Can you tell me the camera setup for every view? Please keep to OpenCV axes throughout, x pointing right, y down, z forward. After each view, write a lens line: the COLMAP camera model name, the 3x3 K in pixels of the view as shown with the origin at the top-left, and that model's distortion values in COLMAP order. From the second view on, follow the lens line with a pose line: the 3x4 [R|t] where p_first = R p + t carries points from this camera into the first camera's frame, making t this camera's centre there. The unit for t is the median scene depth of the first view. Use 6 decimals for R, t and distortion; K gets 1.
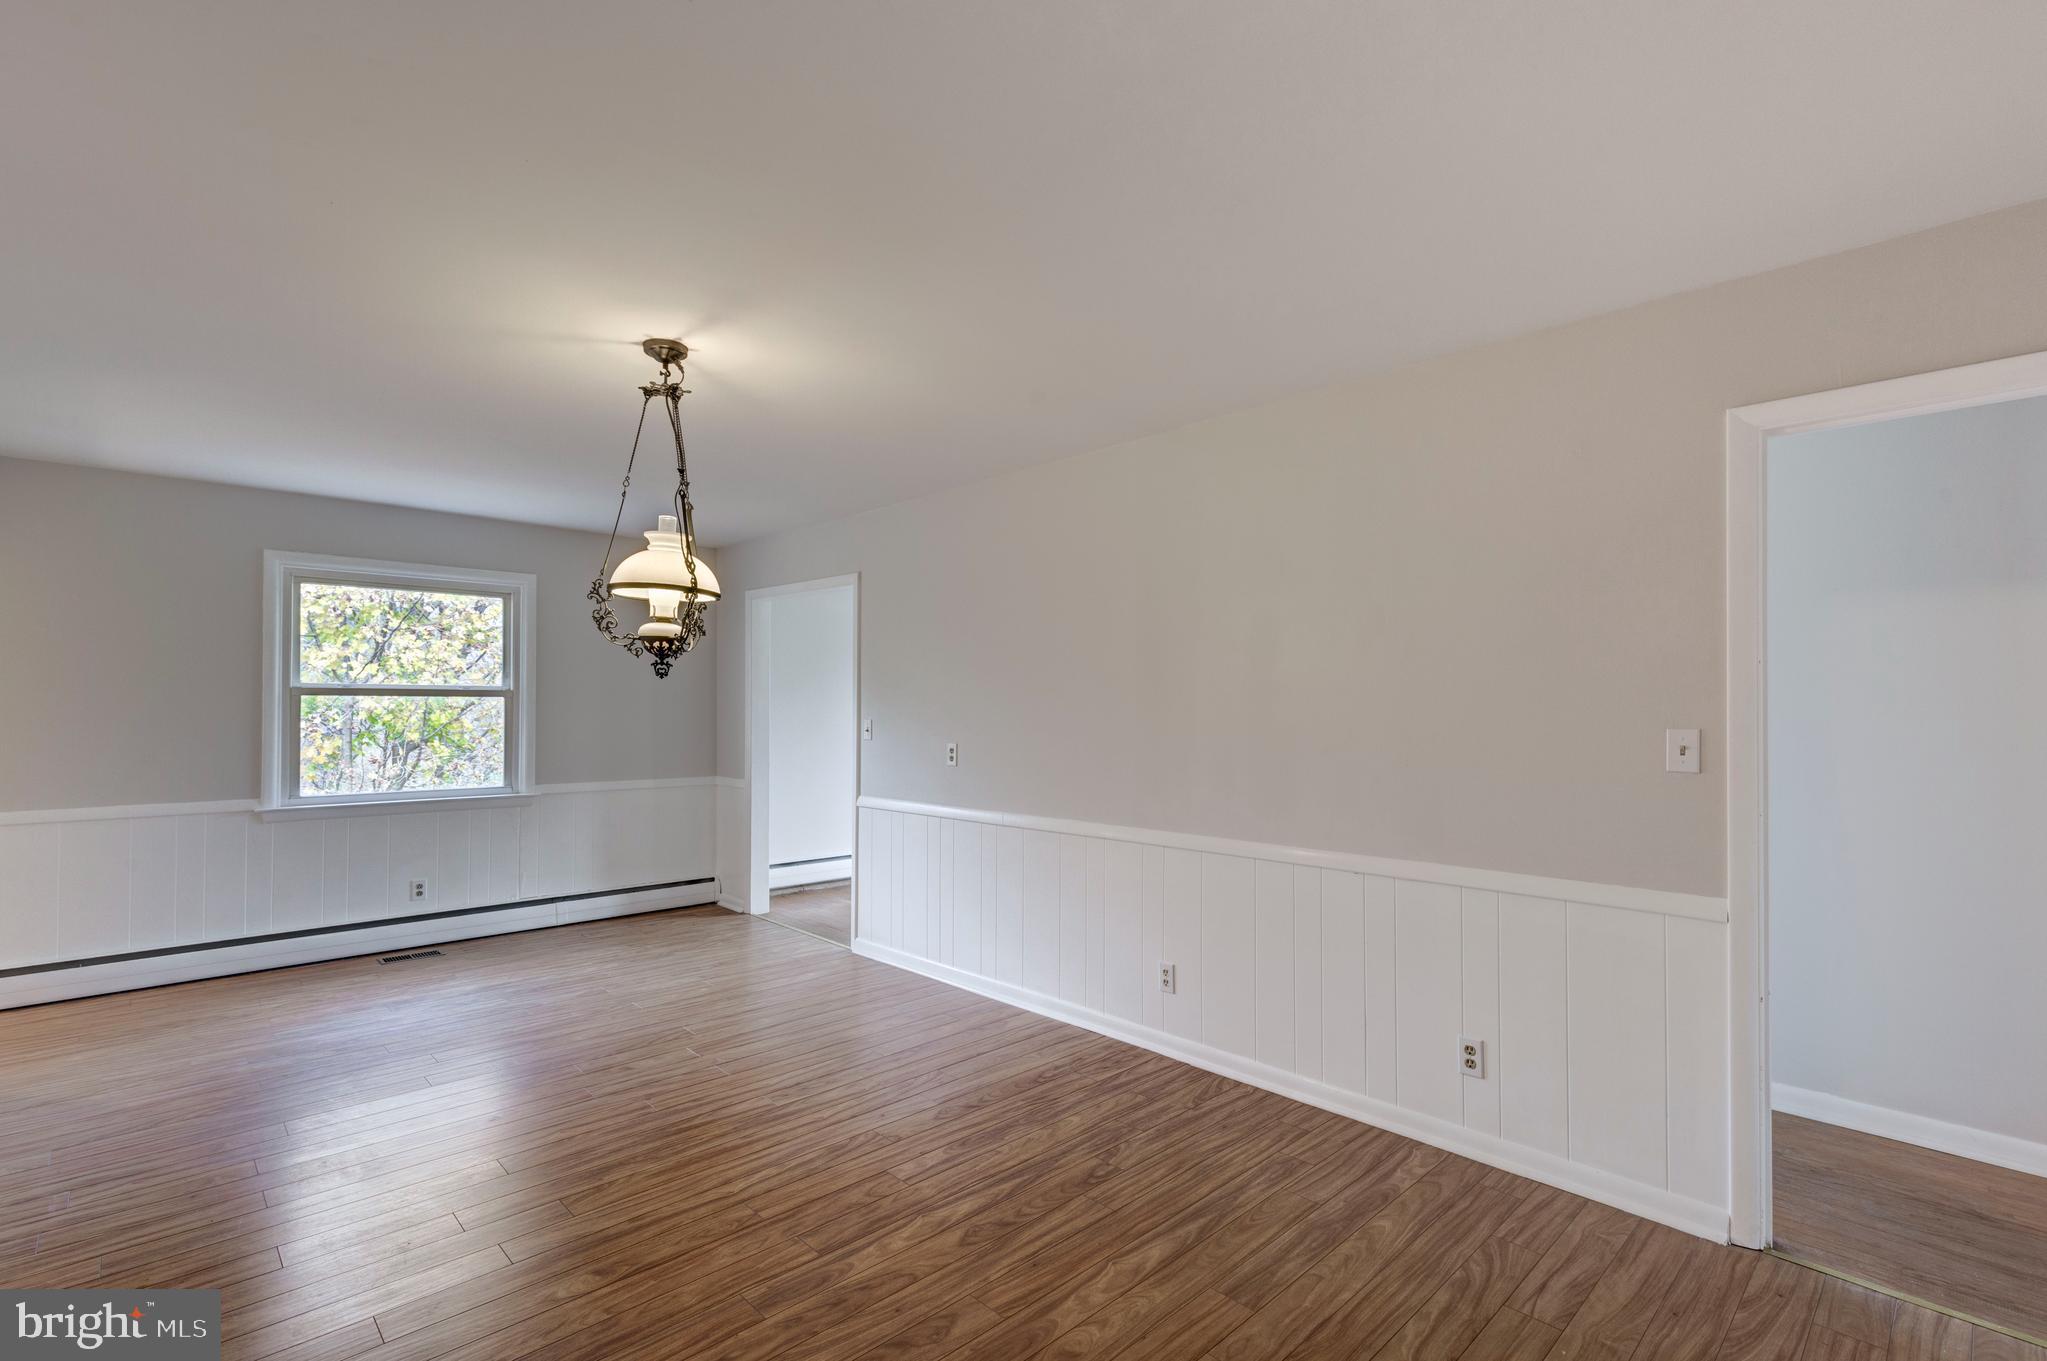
lens RADIAL K [[947.6, 0, 1022.6], [0, 947.6, 700.9], [0, 0, 1]] dist [0.007655, 0.000274]
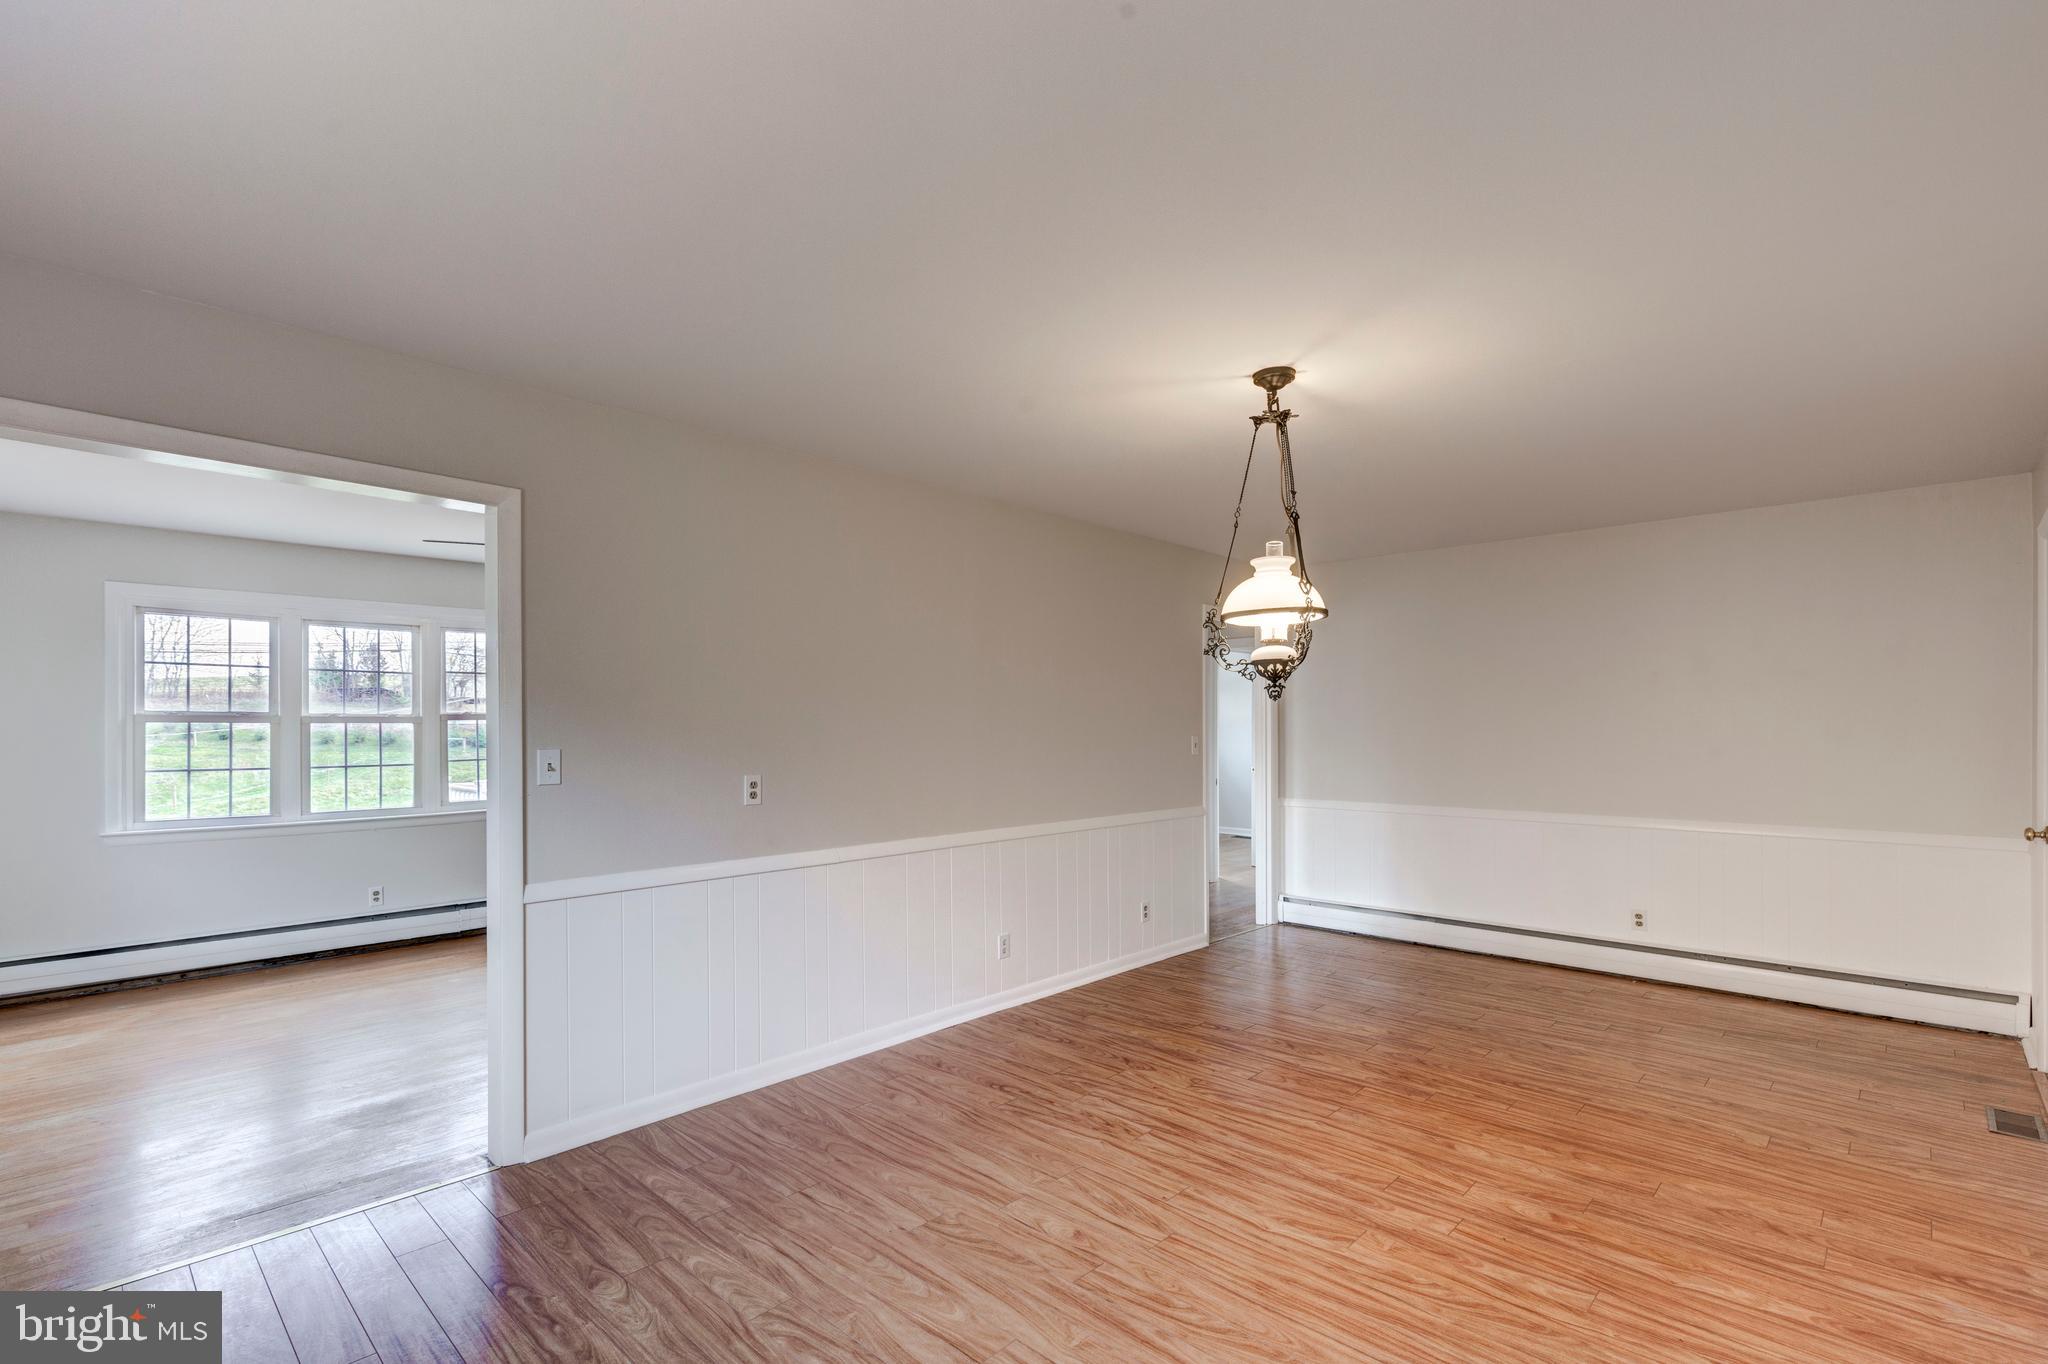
lens RADIAL K [[930.9, 0, 1038.4], [0, 930.9, 723.3], [0, 0, 1]] dist [0.003878, 0.000034]
pose [[-0.057234, 0.000486, 0.998361, -1.291608], [-0.007511, 0.999971, -0.000918, -0.000429], [-0.998333, -0.007552, -0.057229, 1.236952]]
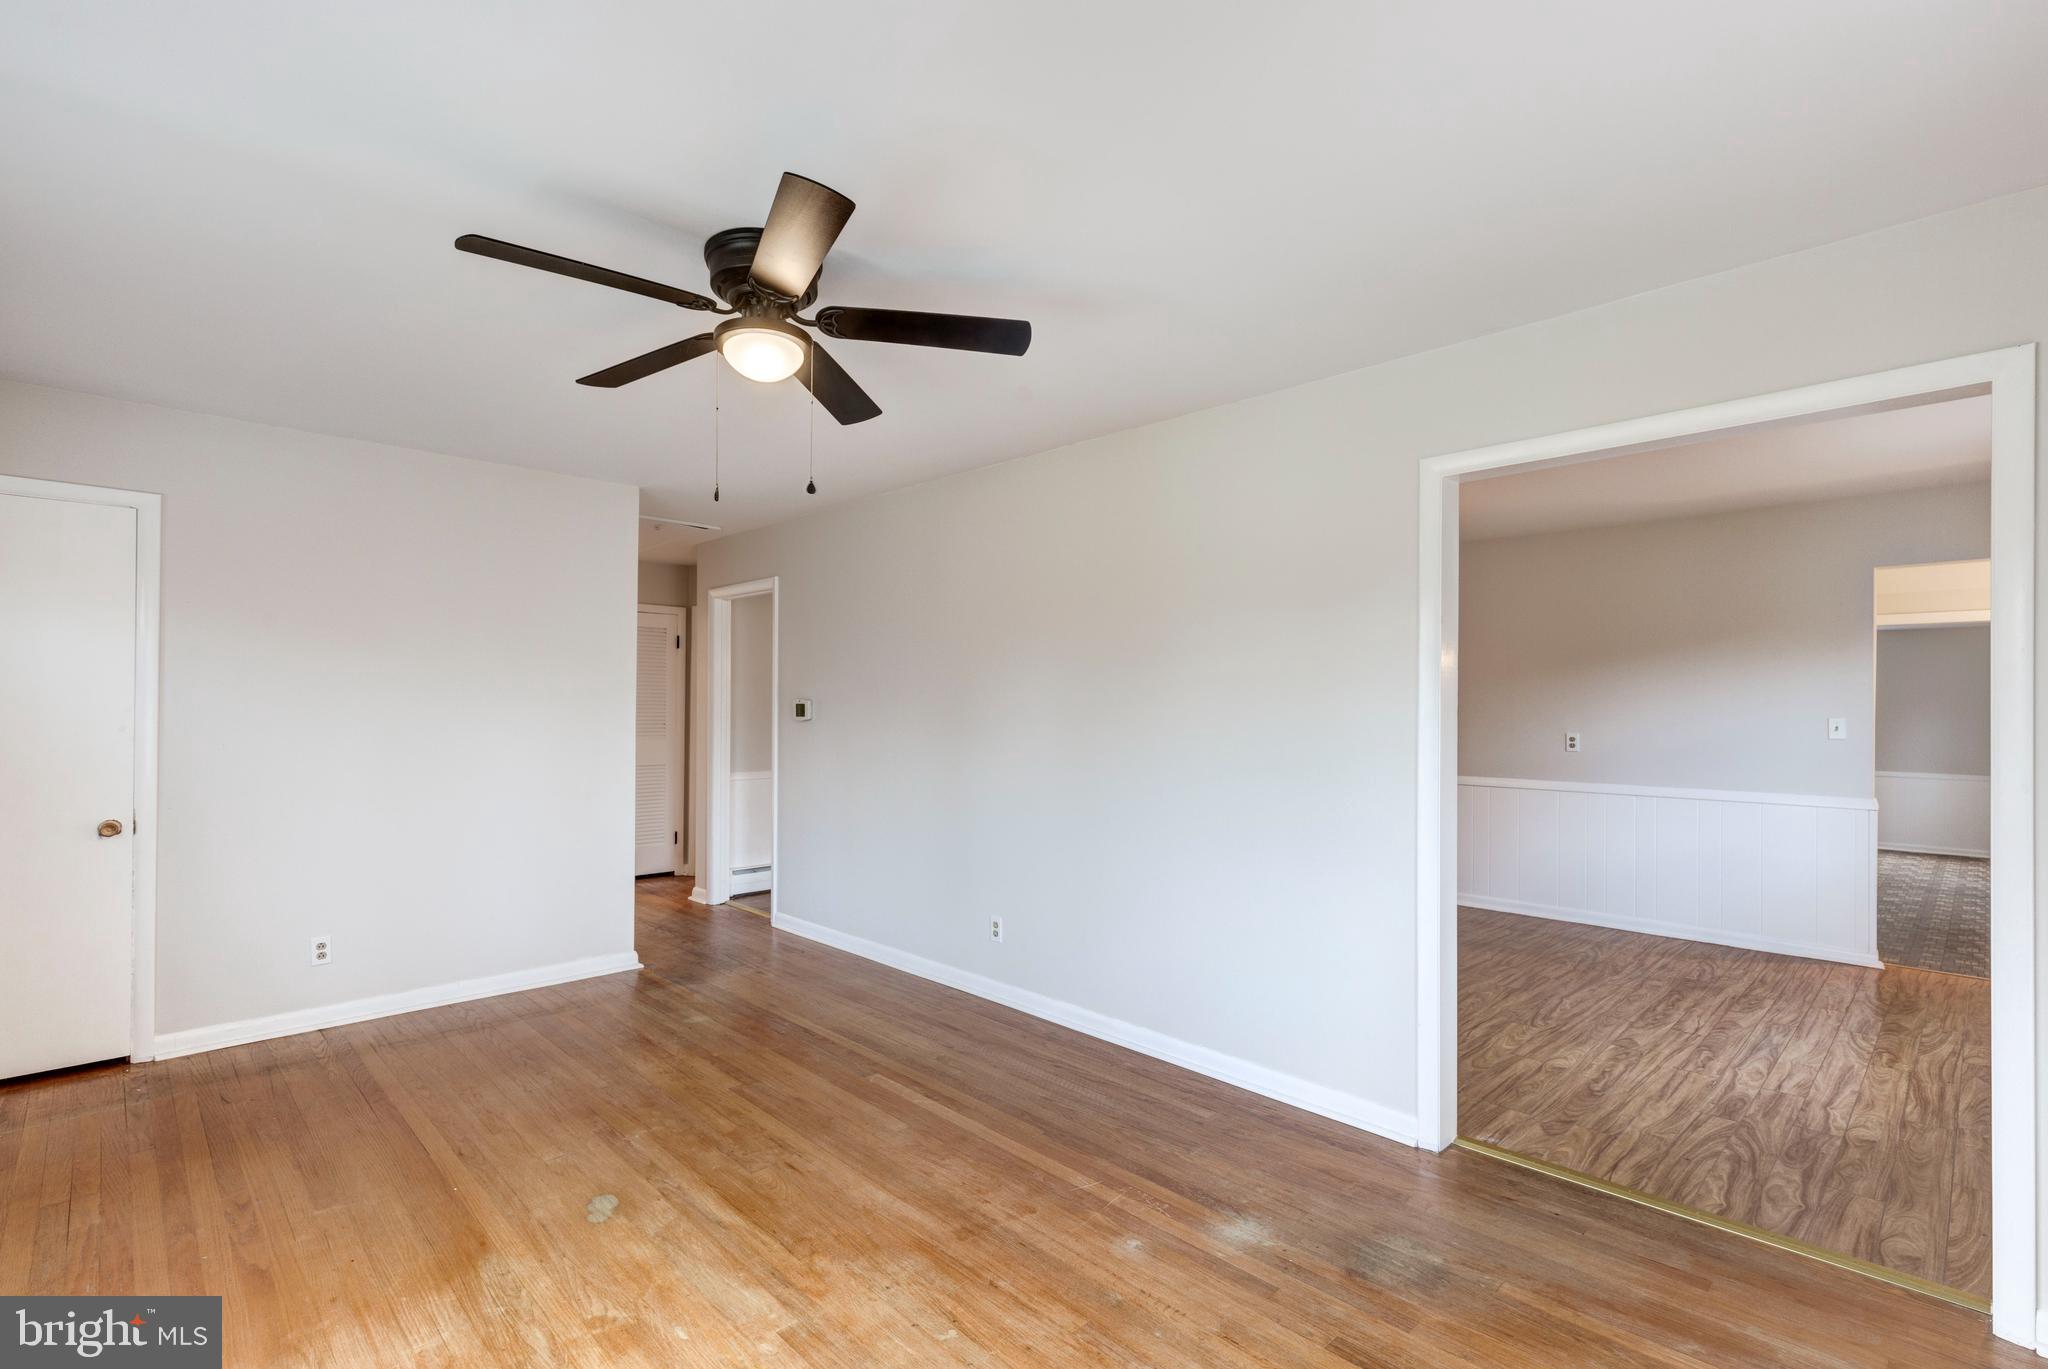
lens RADIAL K [[941.9, 0, 984.8], [0, 941.9, 687.9], [0, 0, 1]] dist [0.001374, 0.000076]
pose [[-0.999886, -0.002137, 0.014923, 0.167437], [-0.002489, 0.999719, -0.023566, 0.011083], [-0.014869, -0.023600, -0.999611, 2.727779]]
